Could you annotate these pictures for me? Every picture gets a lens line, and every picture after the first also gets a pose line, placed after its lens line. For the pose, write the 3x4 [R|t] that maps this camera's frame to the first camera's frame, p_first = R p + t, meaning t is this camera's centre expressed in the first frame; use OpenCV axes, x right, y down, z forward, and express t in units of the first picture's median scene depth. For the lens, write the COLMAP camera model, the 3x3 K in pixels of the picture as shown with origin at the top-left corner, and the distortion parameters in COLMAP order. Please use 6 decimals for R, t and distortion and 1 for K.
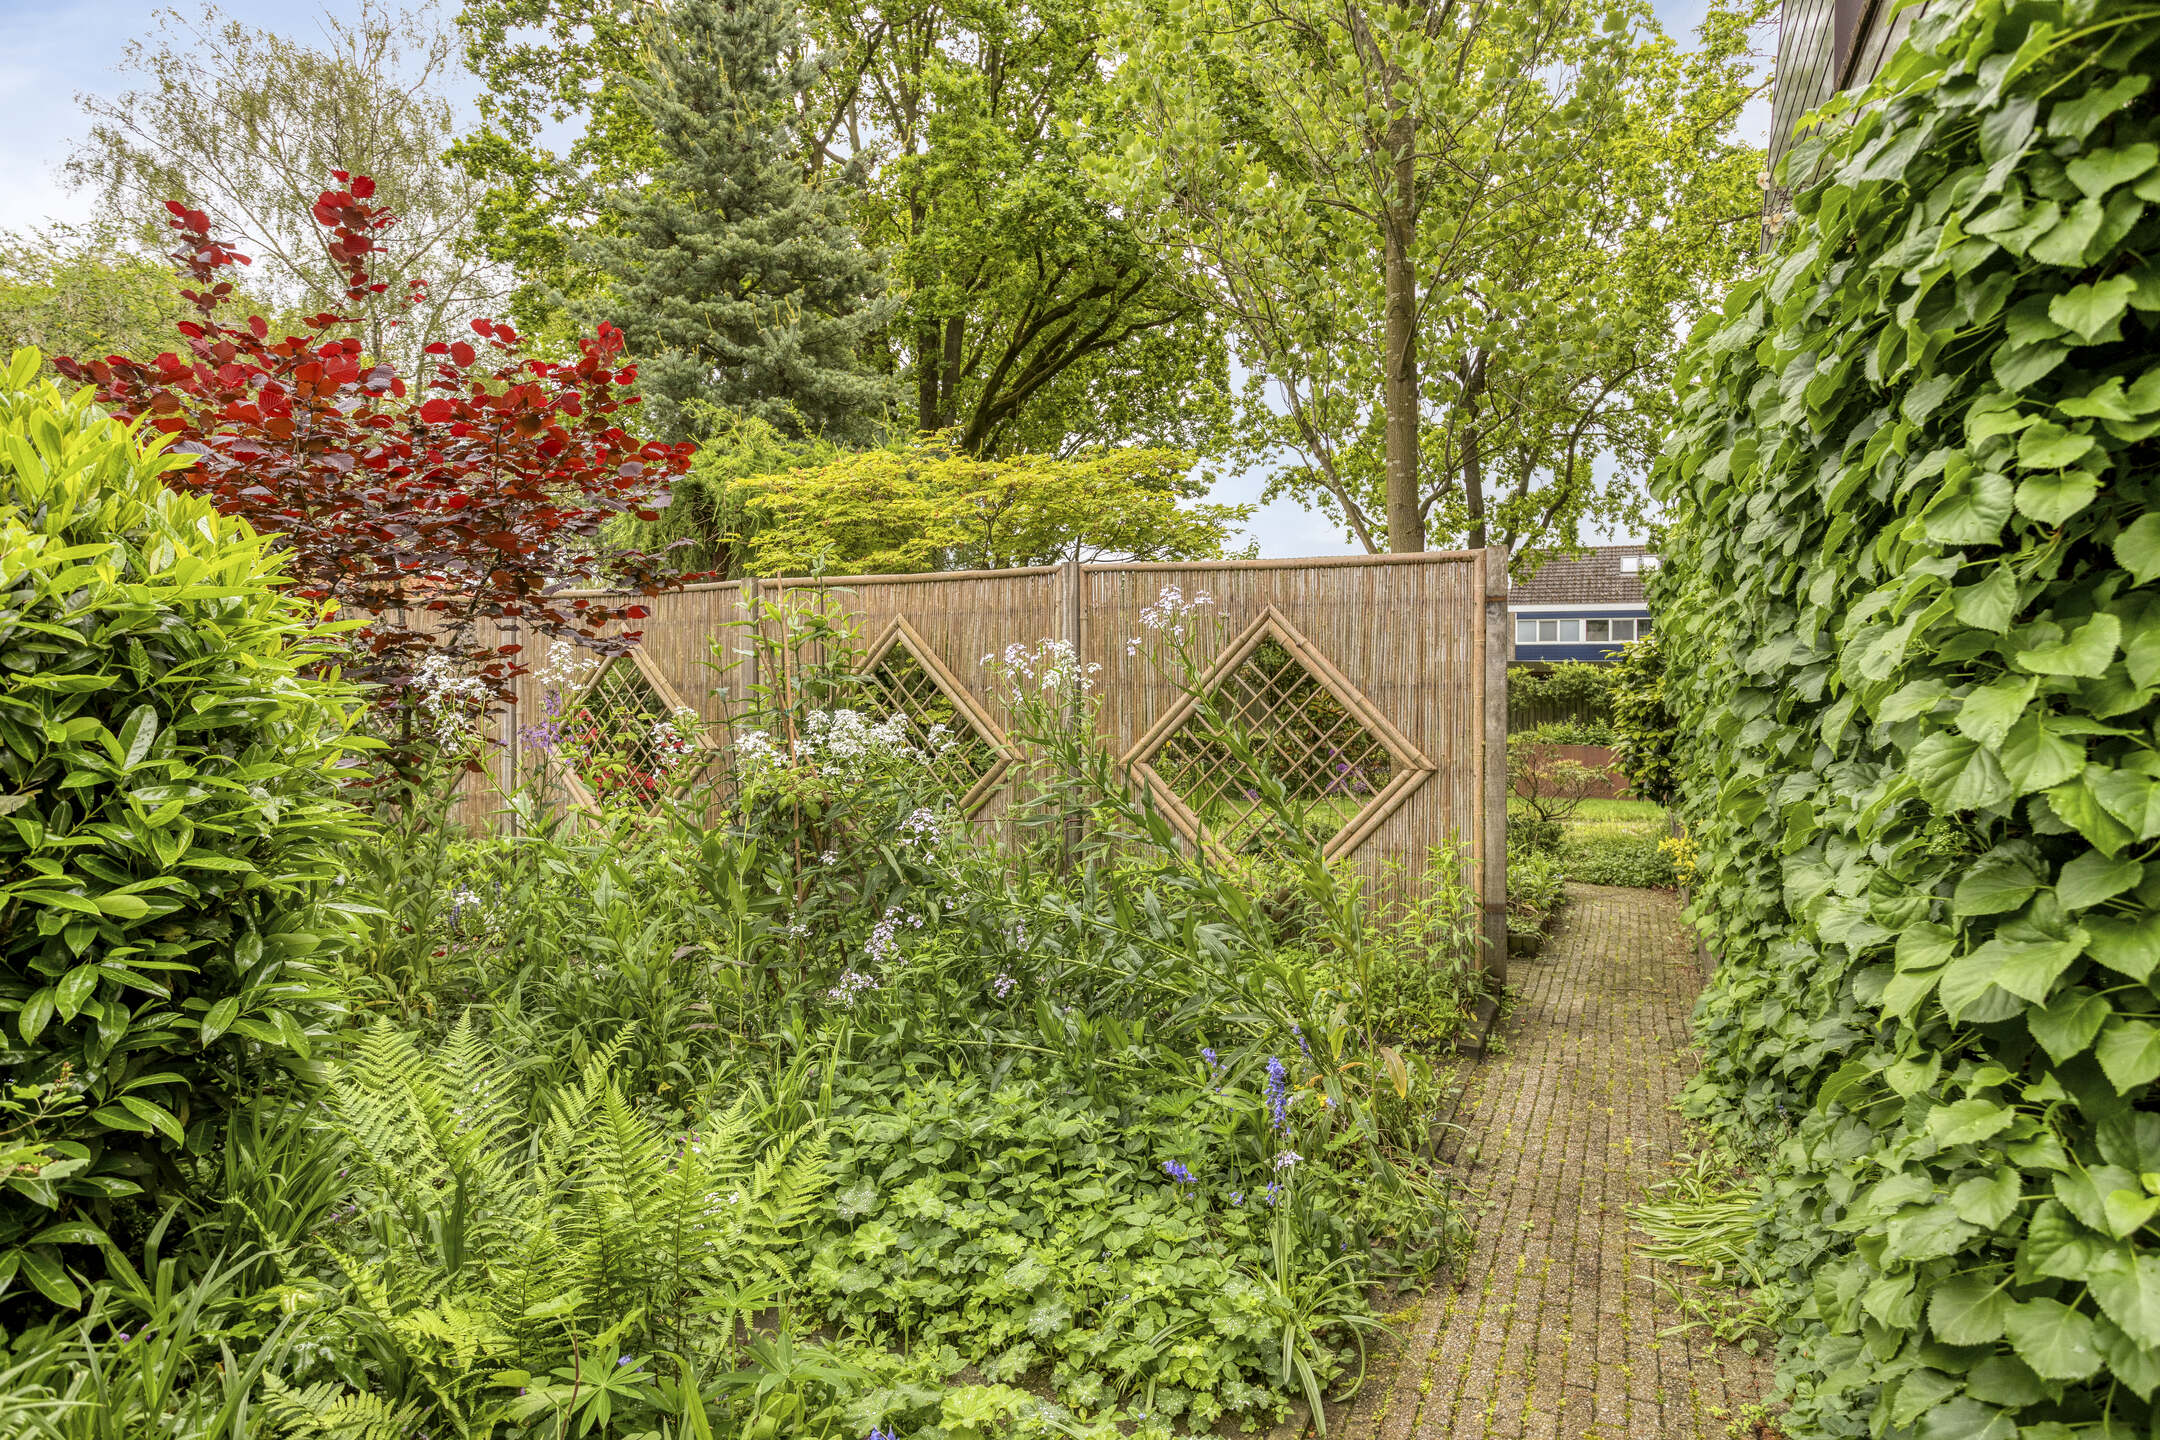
lens RADIAL K [[1271.3, 0, 1074.5], [0, 1271.3, 707.3], [0, 0, 1]] dist [-0.046499, 0.041576]
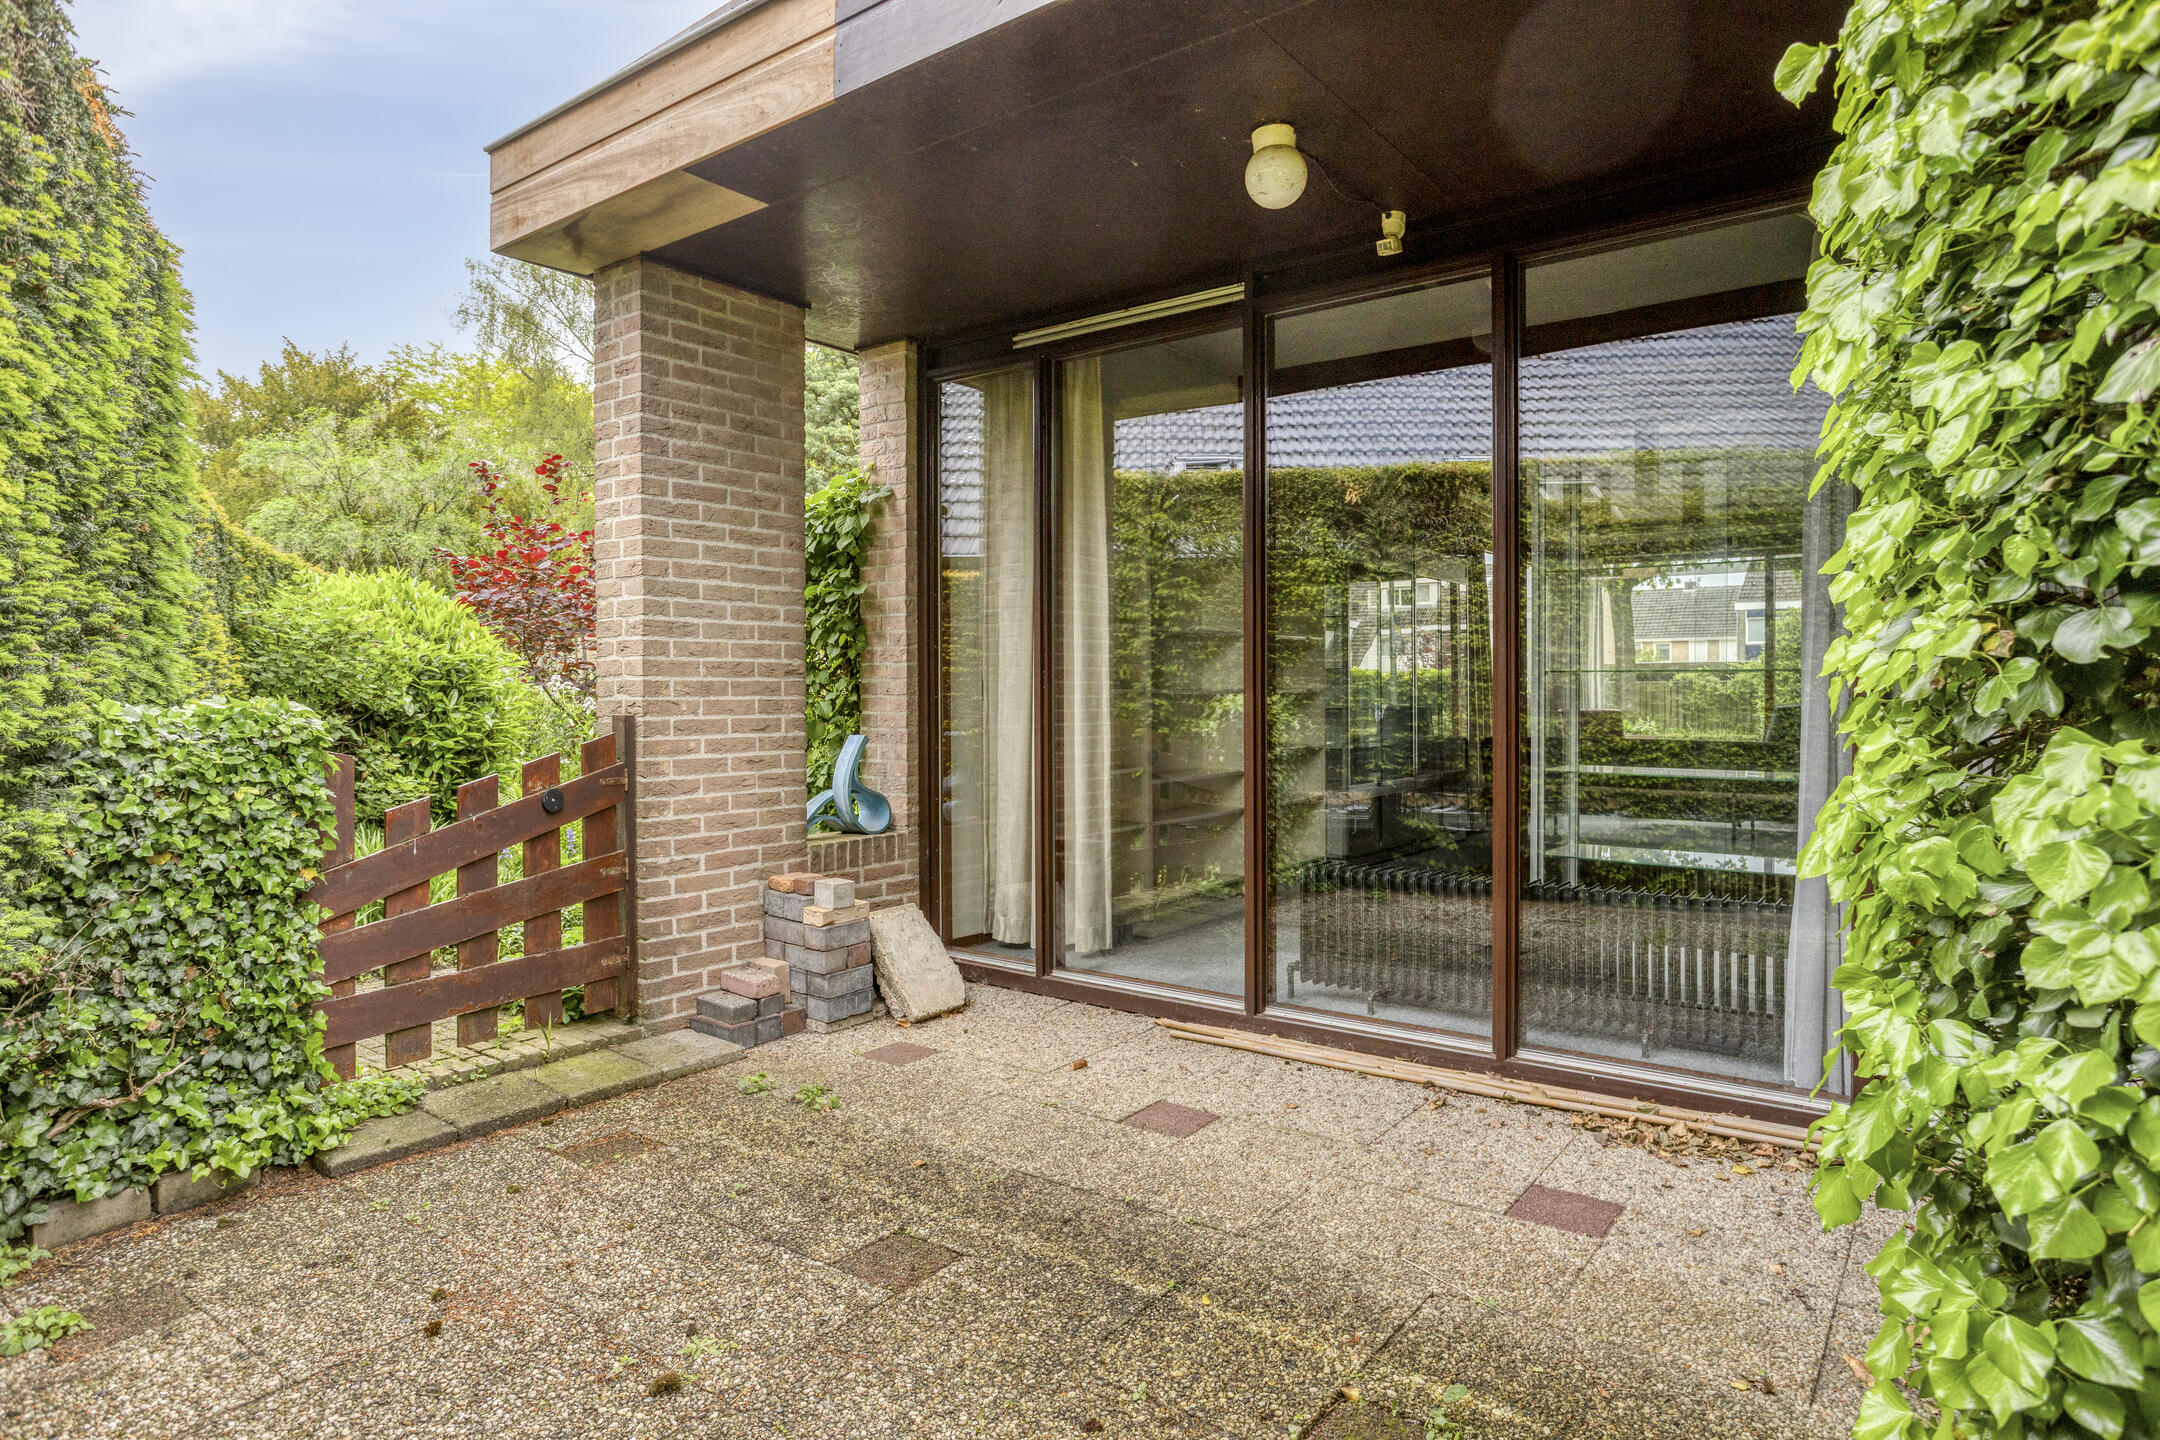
lens RADIAL K [[1271.3, 0, 1074.5], [0, 1271.3, 707.3], [0, 0, 1]] dist [-0.046499, 0.041576]
pose [[0.974523, -0.007090, -0.224174, 1.708939], [0.006745, 0.999975, -0.002305, 0.067745], [0.224185, 0.000734, 0.974546, -2.008560]]
